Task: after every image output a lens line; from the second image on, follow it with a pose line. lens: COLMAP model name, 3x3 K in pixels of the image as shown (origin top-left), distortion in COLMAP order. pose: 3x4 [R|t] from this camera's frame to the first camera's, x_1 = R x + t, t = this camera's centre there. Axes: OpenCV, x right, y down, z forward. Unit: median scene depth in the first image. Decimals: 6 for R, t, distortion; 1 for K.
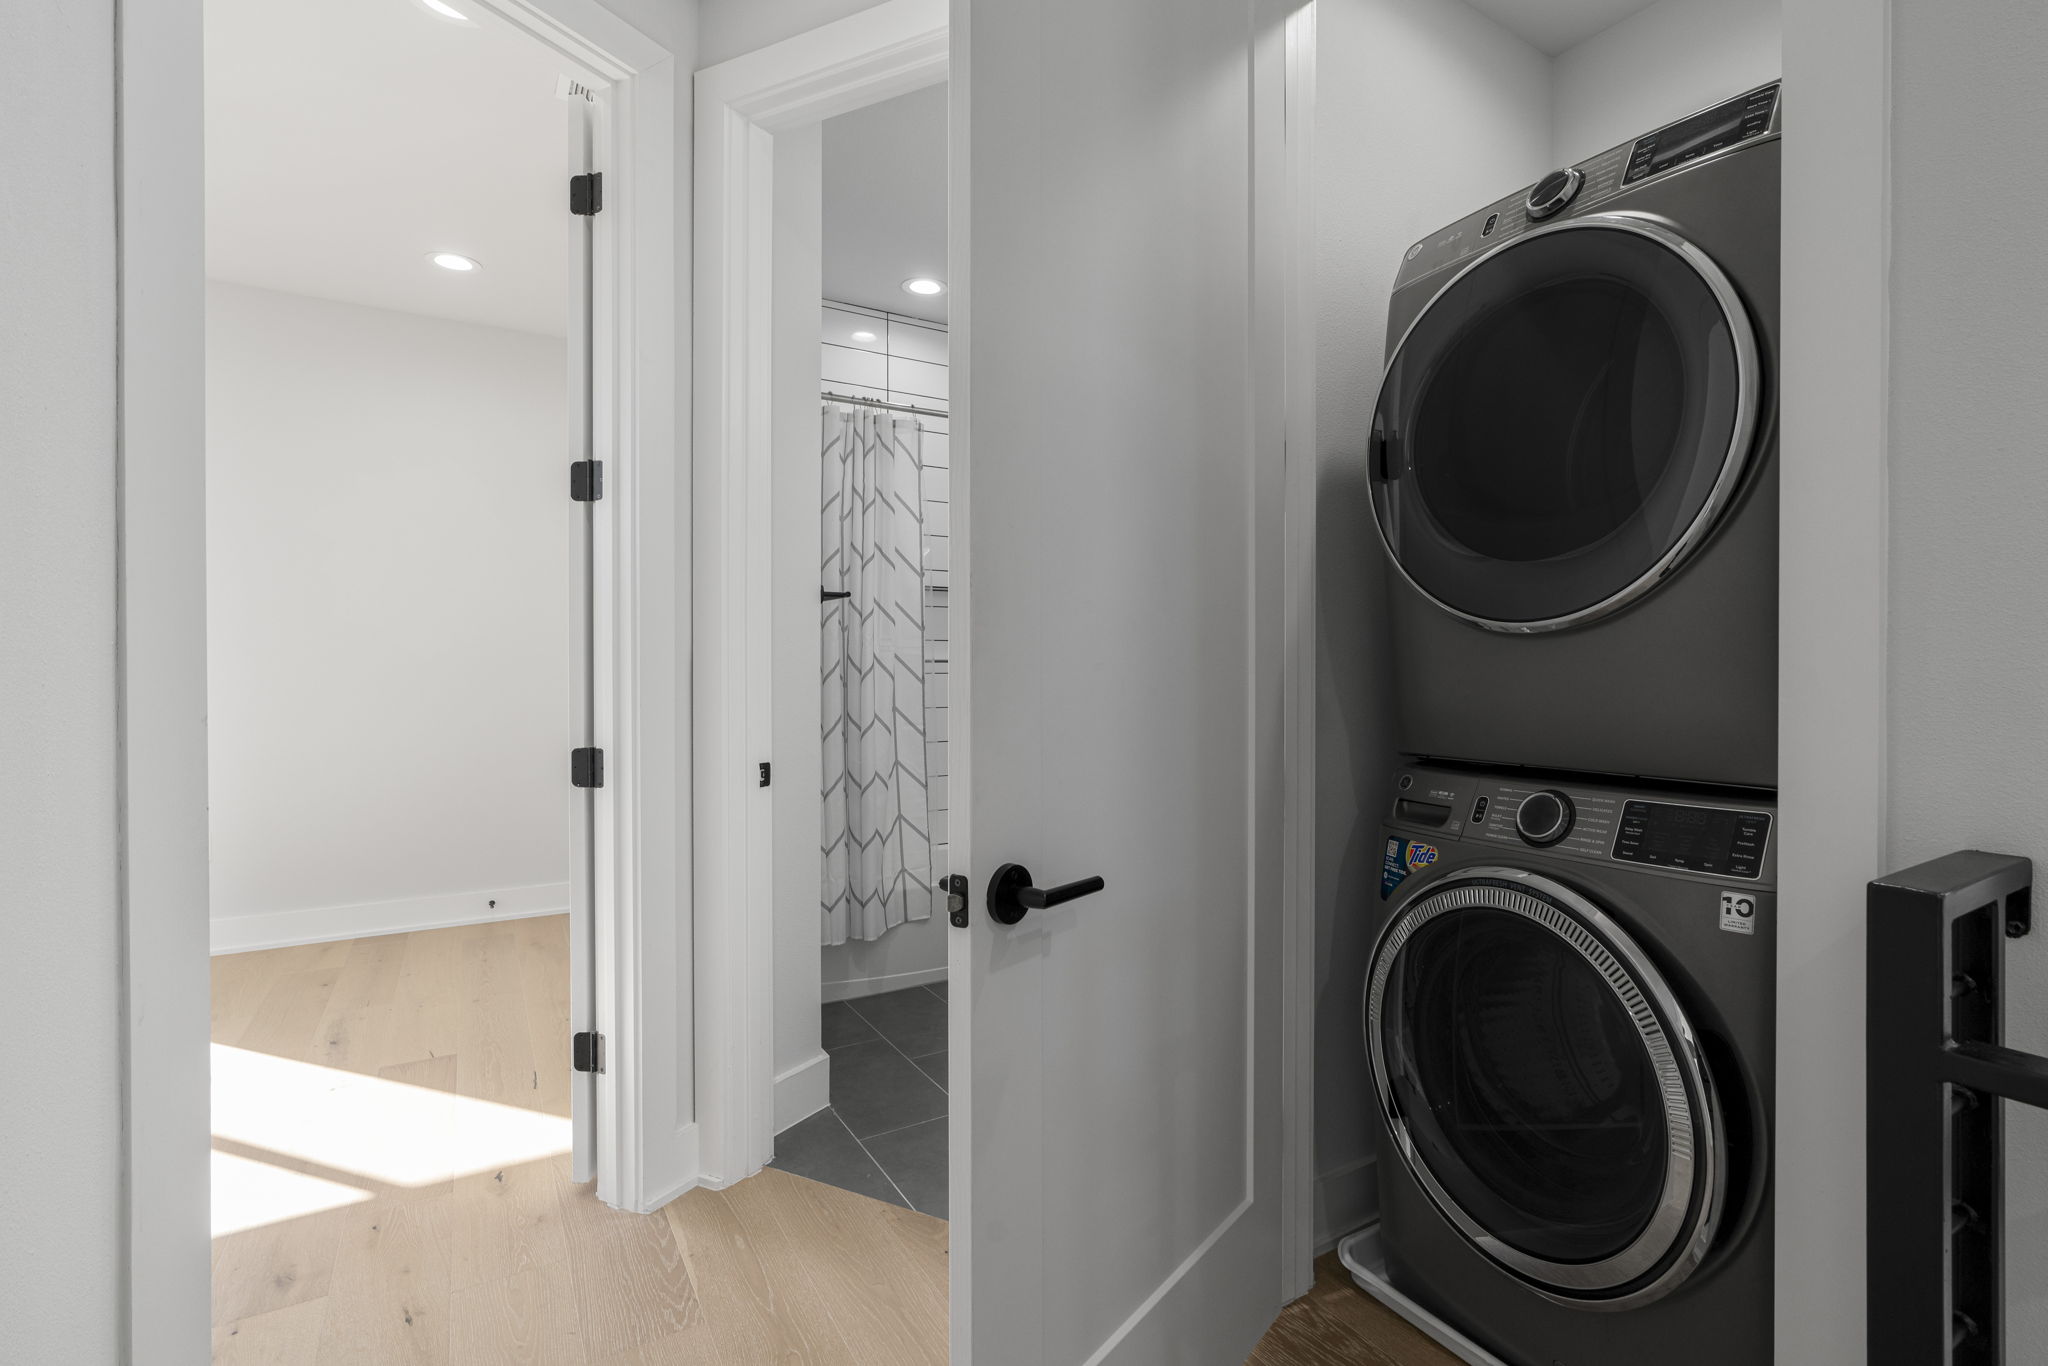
lens RADIAL K [[942.5, 0, 1032.2], [0, 942.5, 675.2], [0, 0, 1]] dist [0.001021, -0.000563]
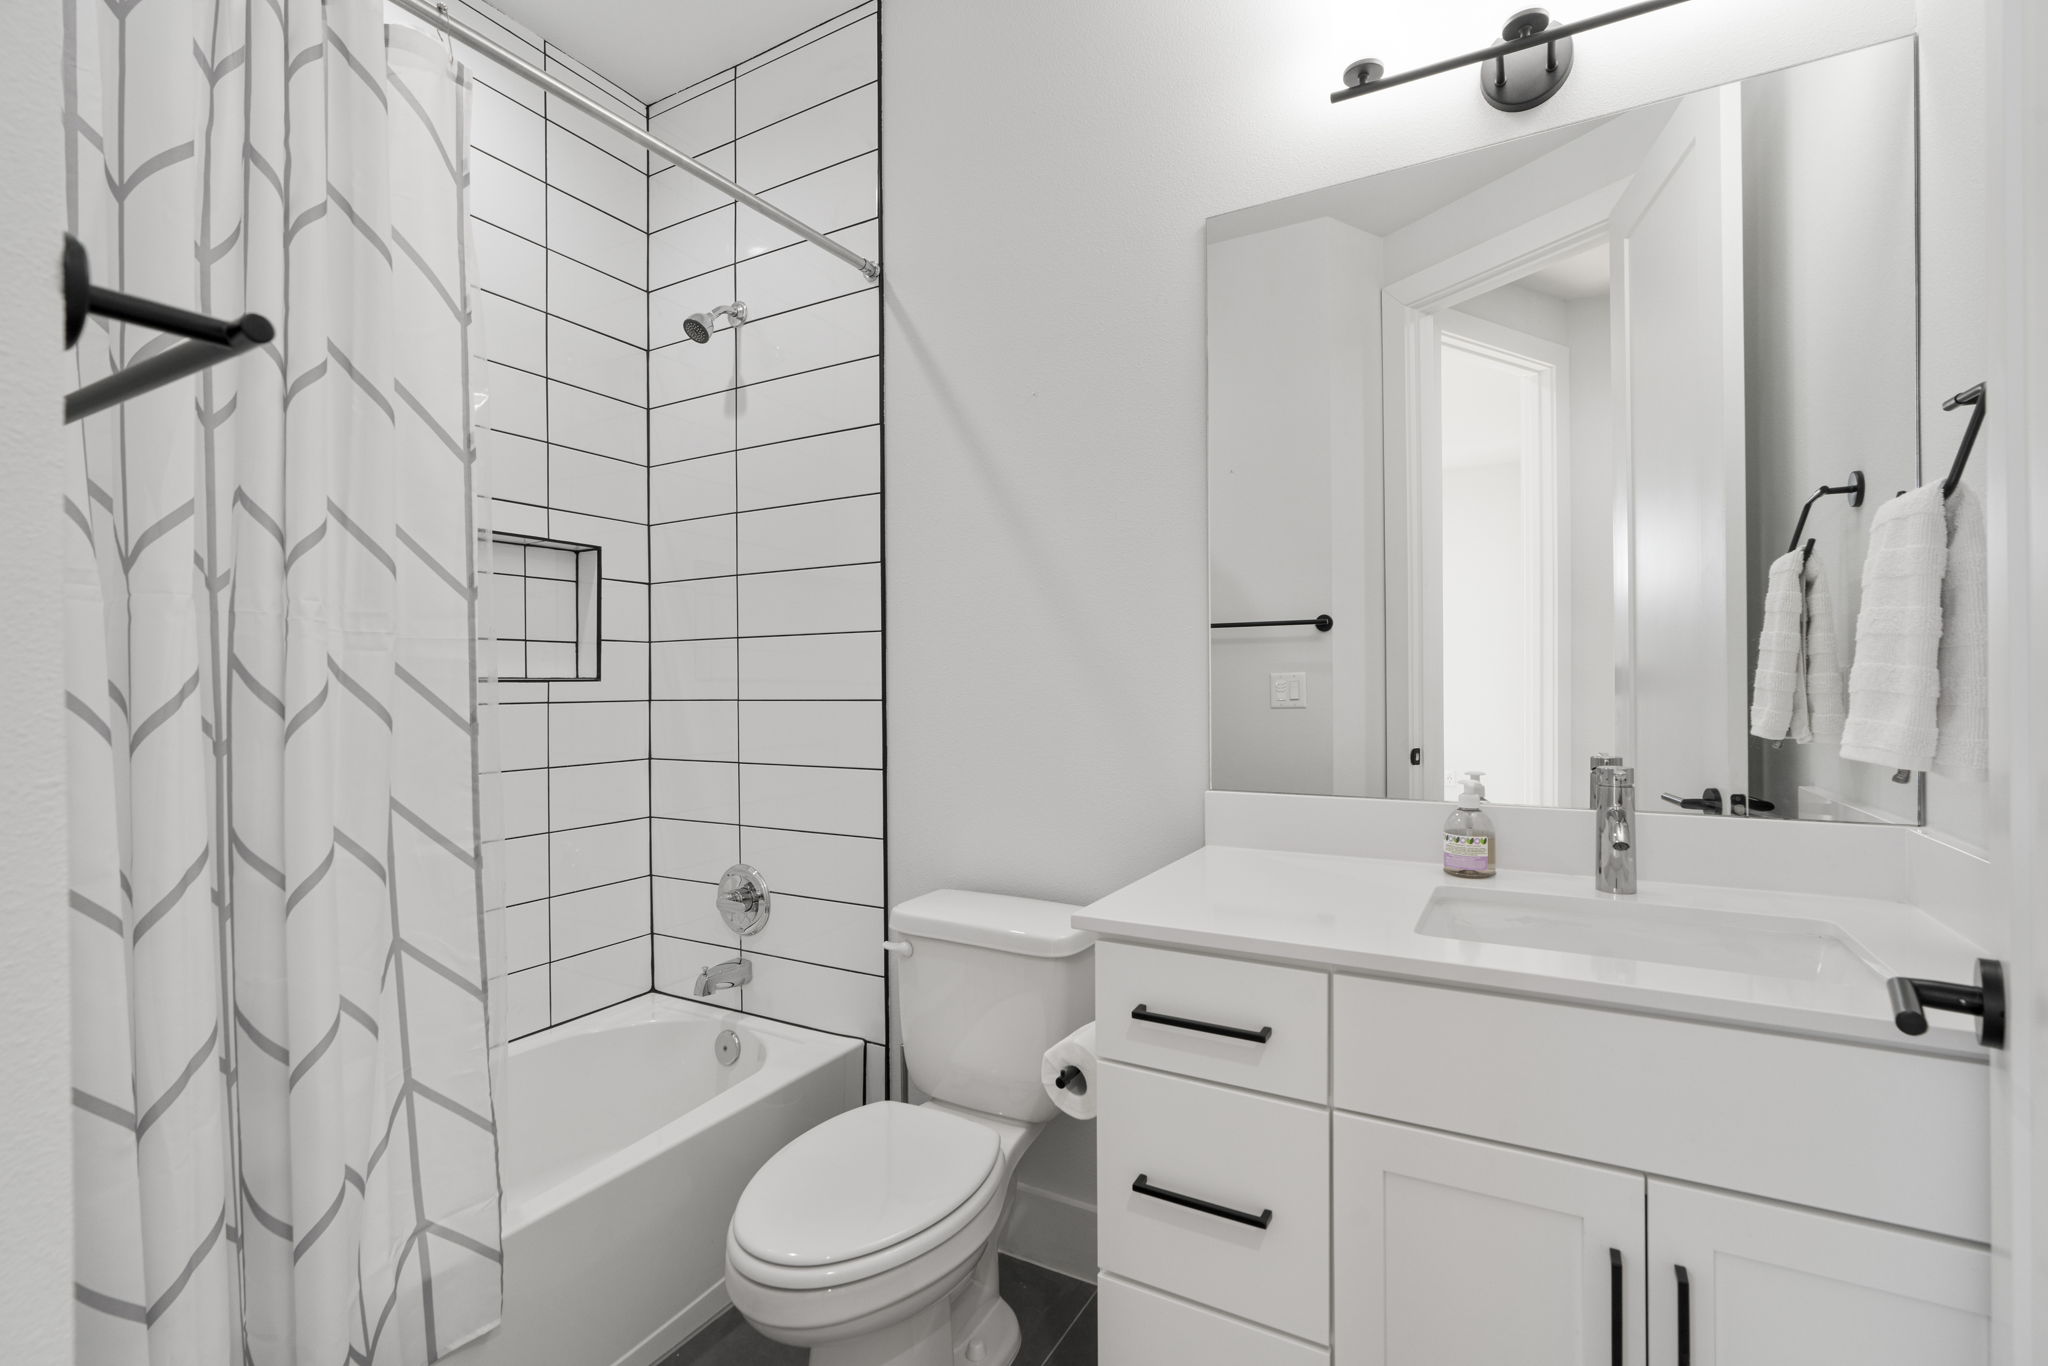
lens RADIAL K [[942.5, 0, 1006.9], [0, 942.5, 693.4], [0, 0, 1]] dist [0.001021, -0.000563]
pose [[0.874037, -0.008428, 0.485785, -0.118146], [0.007803, 0.999964, 0.003310, -0.008383], [-0.485796, 0.000897, 0.874072, 0.575903]]
